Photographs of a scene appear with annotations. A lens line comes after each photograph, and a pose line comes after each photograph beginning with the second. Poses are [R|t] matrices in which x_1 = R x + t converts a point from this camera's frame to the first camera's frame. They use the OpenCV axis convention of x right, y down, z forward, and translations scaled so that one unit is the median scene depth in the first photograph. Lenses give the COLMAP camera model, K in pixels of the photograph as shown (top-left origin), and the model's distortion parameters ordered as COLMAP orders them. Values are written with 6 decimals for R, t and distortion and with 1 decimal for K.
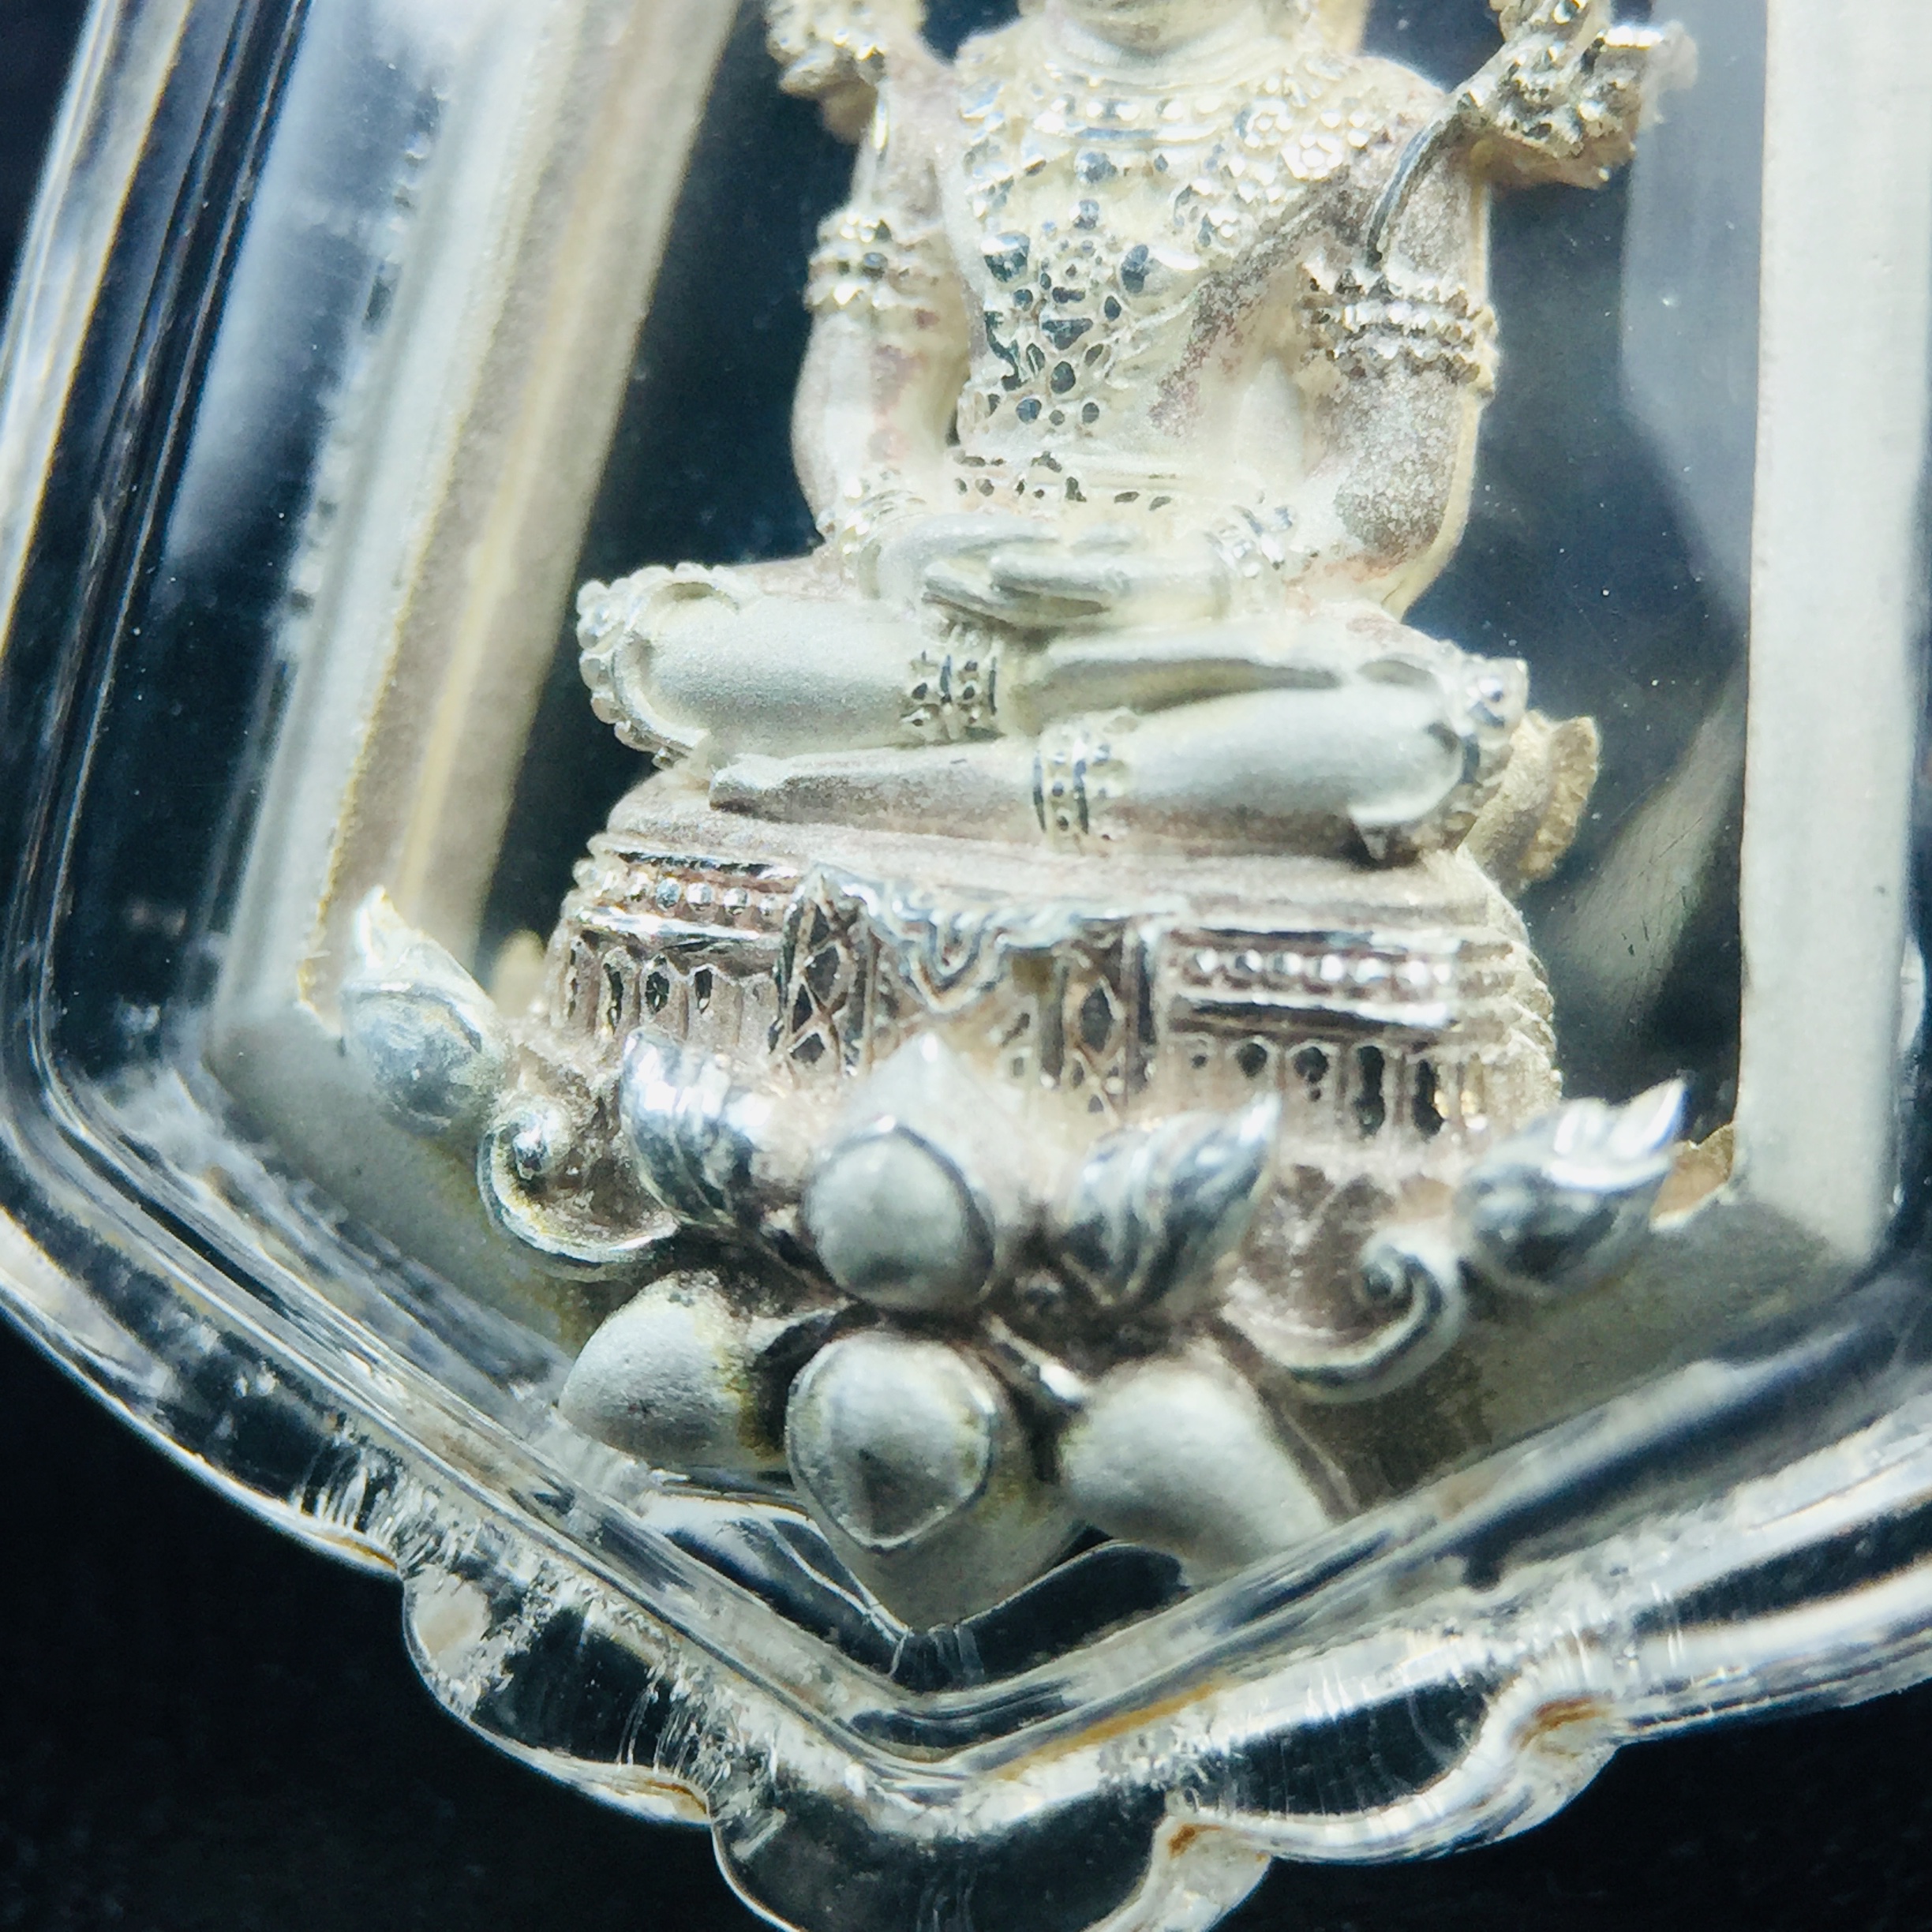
lens RADIAL K [[7501.5, 0, 775.6], [0, 7501.5, 890.7], [0, 0, 1]] dist [0.740136, 0.000000]
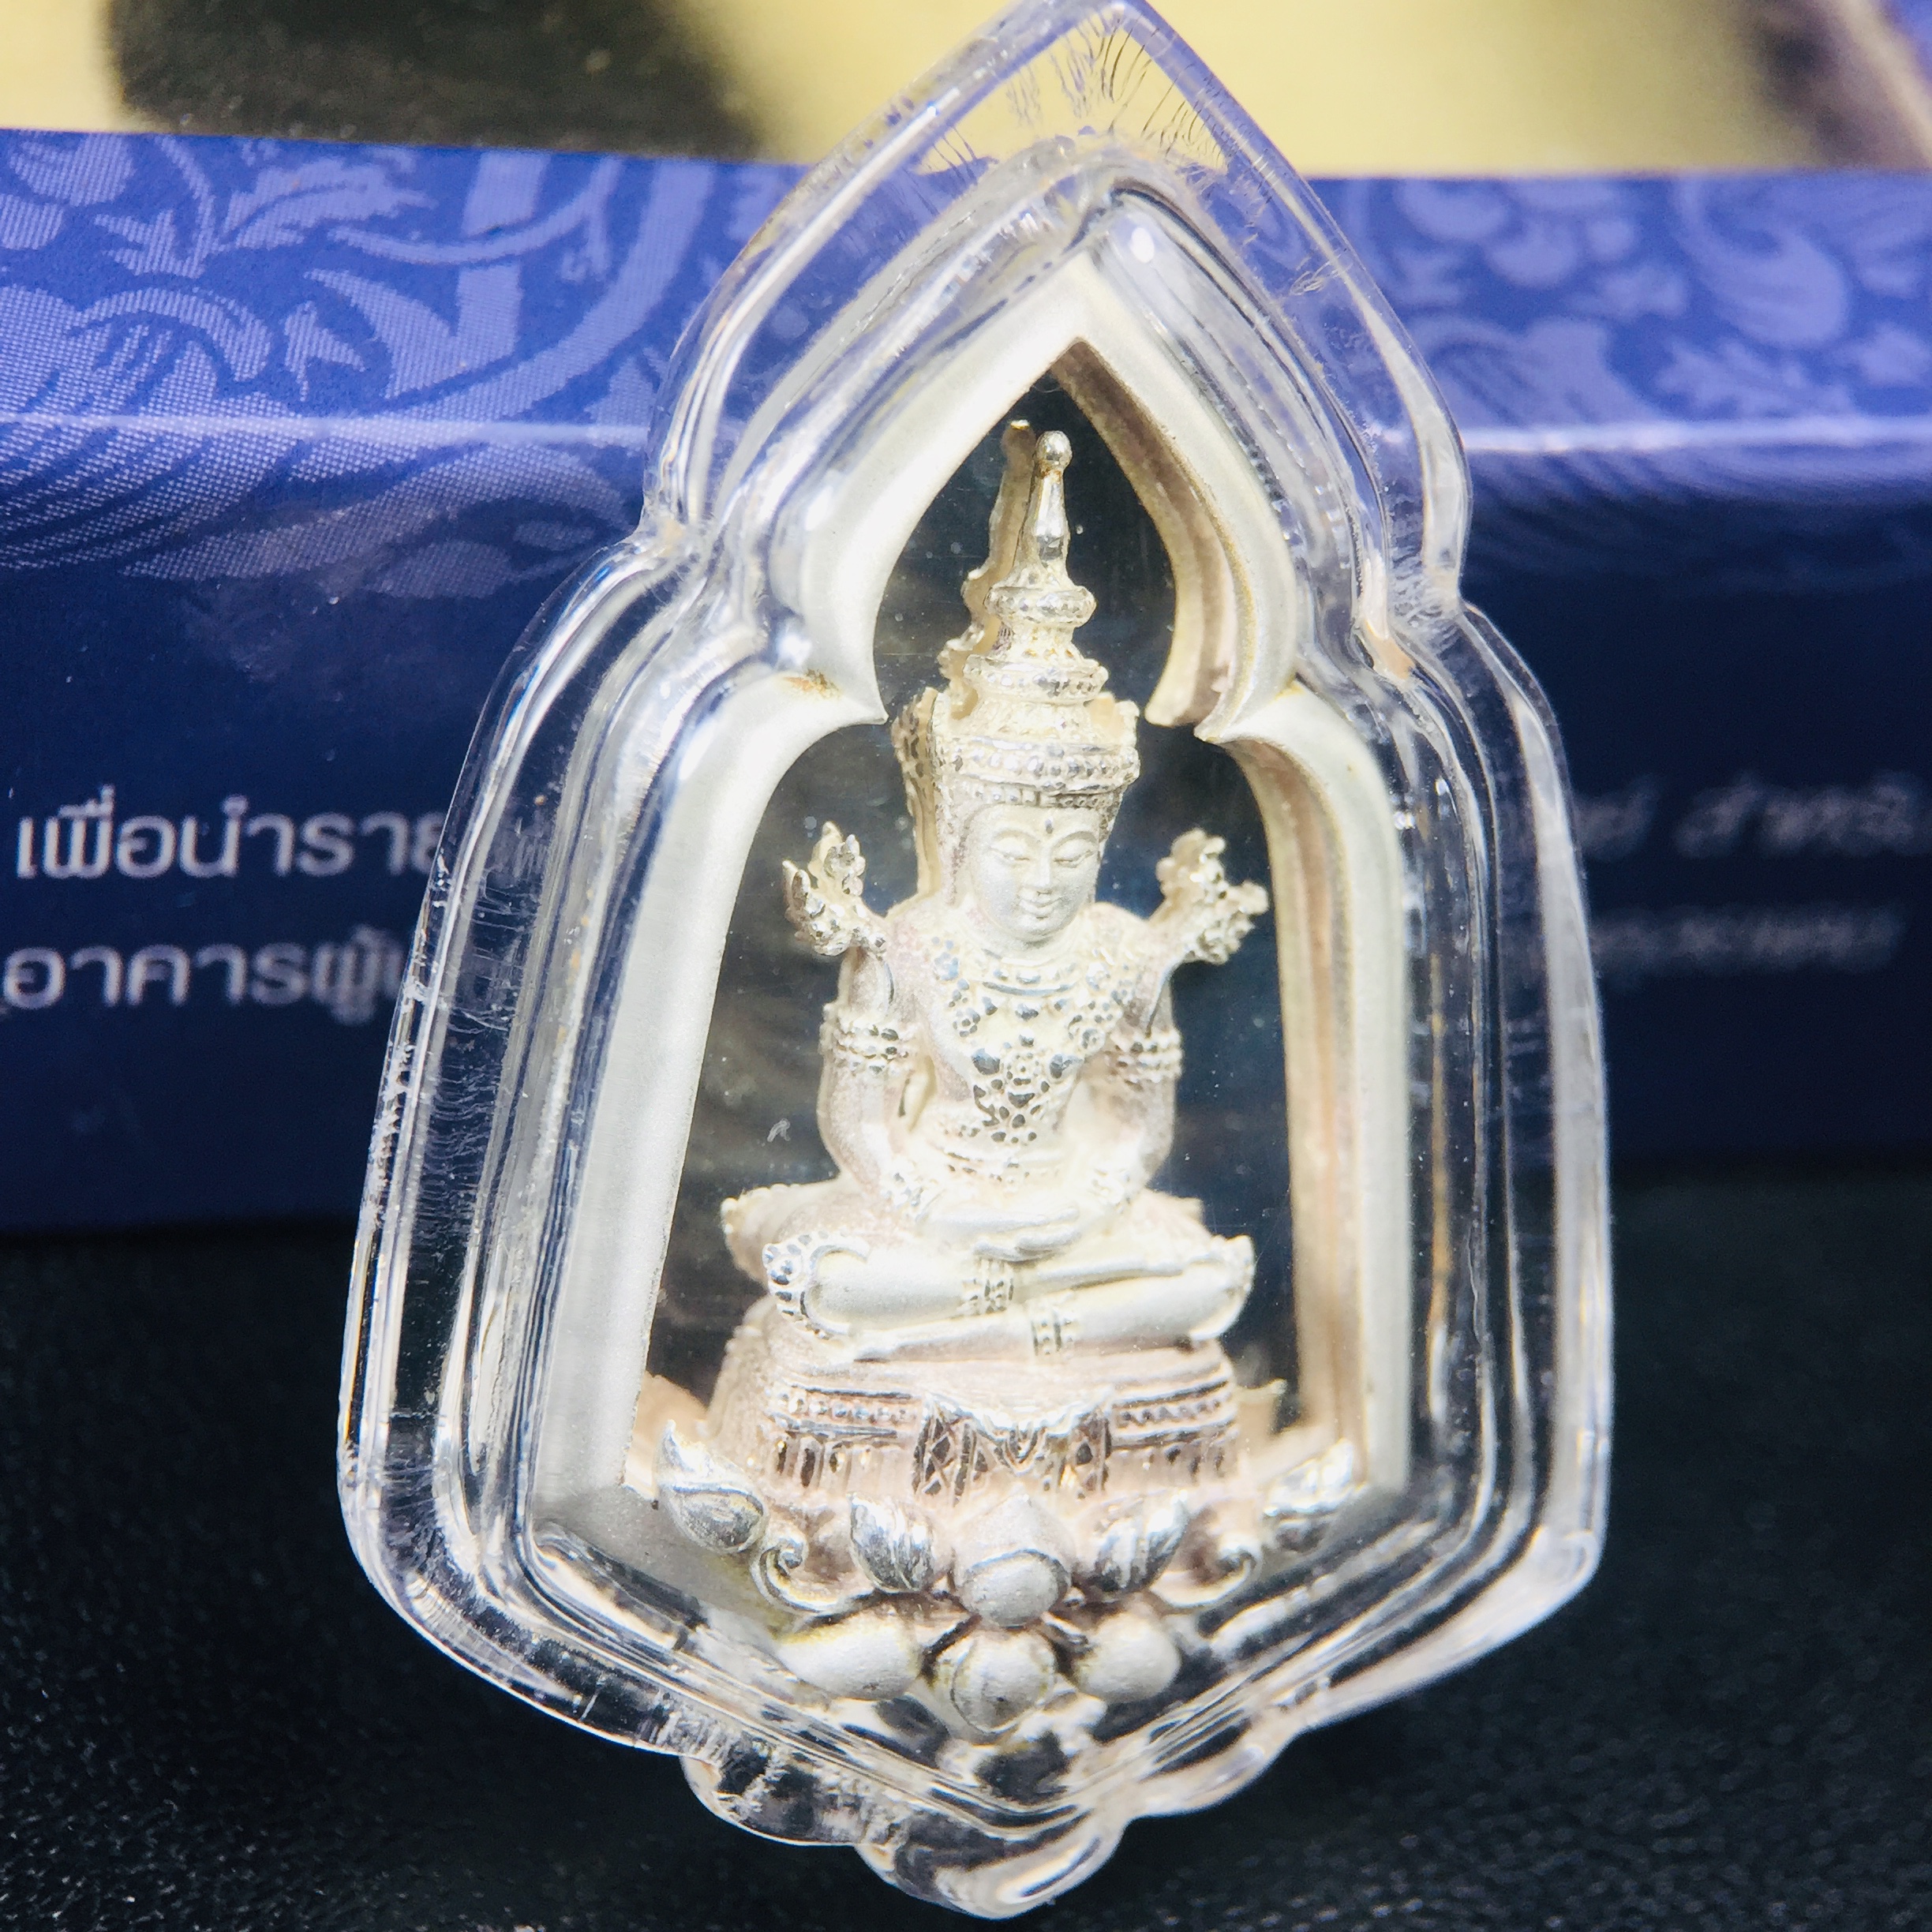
lens RADIAL K [[5079.9, 0, 1012.4], [0, 5079.9, 1007.6], [0, 0, 1]] dist [0.743498, 0.000000]
pose [[0.809618, -0.200832, 0.551530, -0.674293], [-0.024248, 0.927396, 0.373293, -0.580254], [-0.586456, -0.315599, 0.745967, 0.040733]]
